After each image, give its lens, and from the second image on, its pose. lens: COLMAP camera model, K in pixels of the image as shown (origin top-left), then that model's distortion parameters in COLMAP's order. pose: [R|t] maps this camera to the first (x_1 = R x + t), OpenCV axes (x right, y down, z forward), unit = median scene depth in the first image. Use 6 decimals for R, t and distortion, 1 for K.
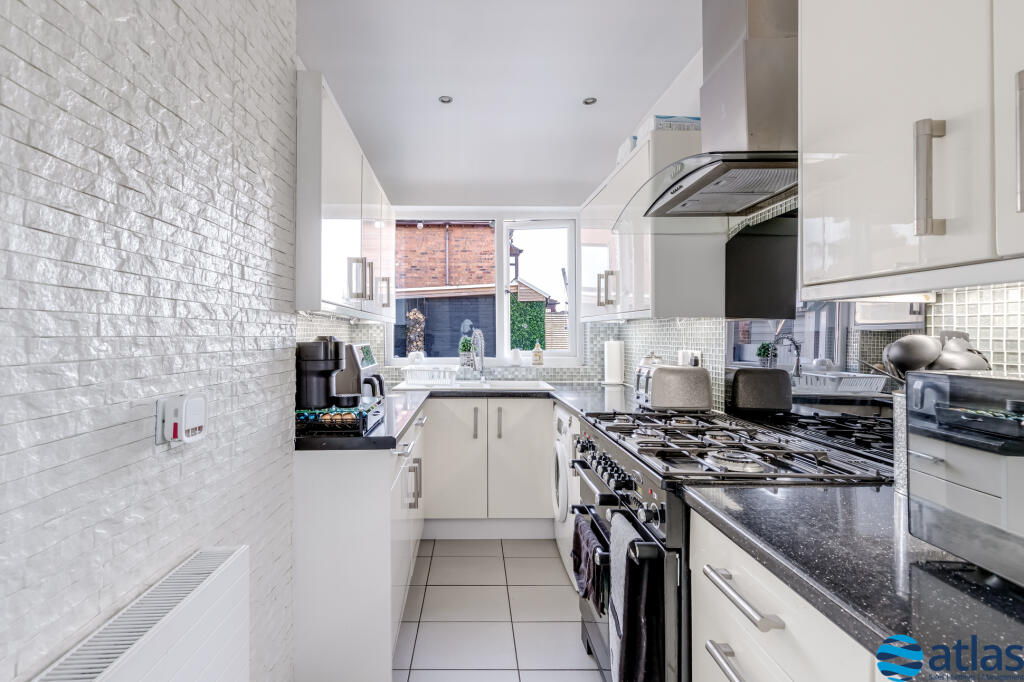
lens RADIAL K [[413.5, 0, 511.2], [0, 413.5, 329.0], [0, 0, 1]] dist [0.003912, 0.000217]
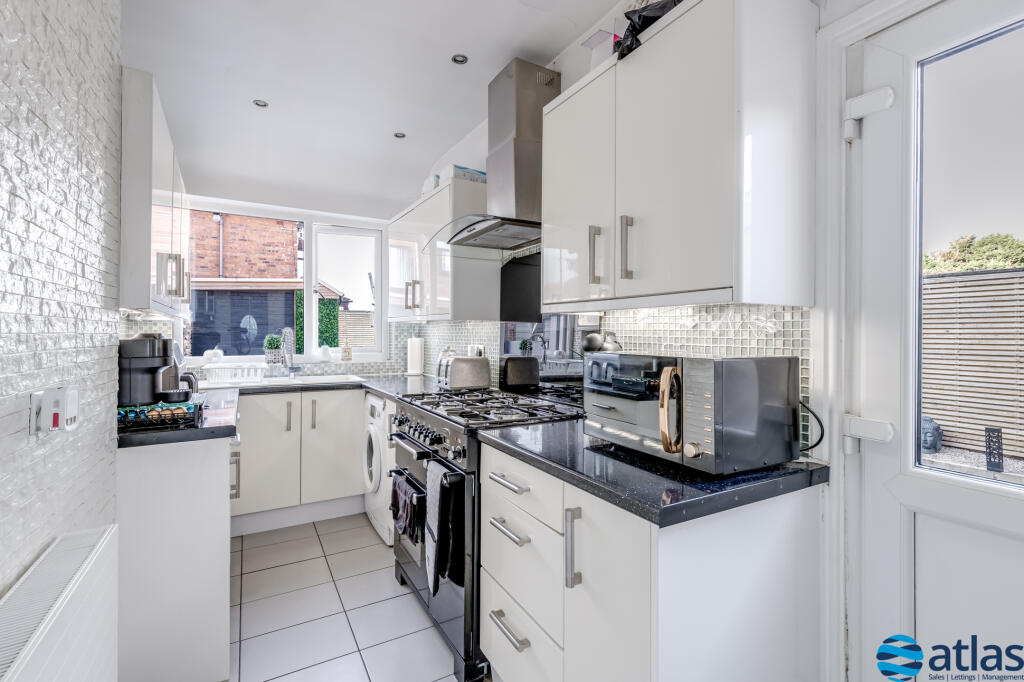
lens RADIAL K [[467.2, 0, 512.0], [0, 467.2, 341.0], [0, 0, 1]] dist [-0.000179, -0.000057]
pose [[0.869270, -0.005441, 0.494308, -0.241452], [-0.010194, 0.999530, 0.028928, -0.006405], [-0.494233, -0.030185, 0.868805, -0.416296]]
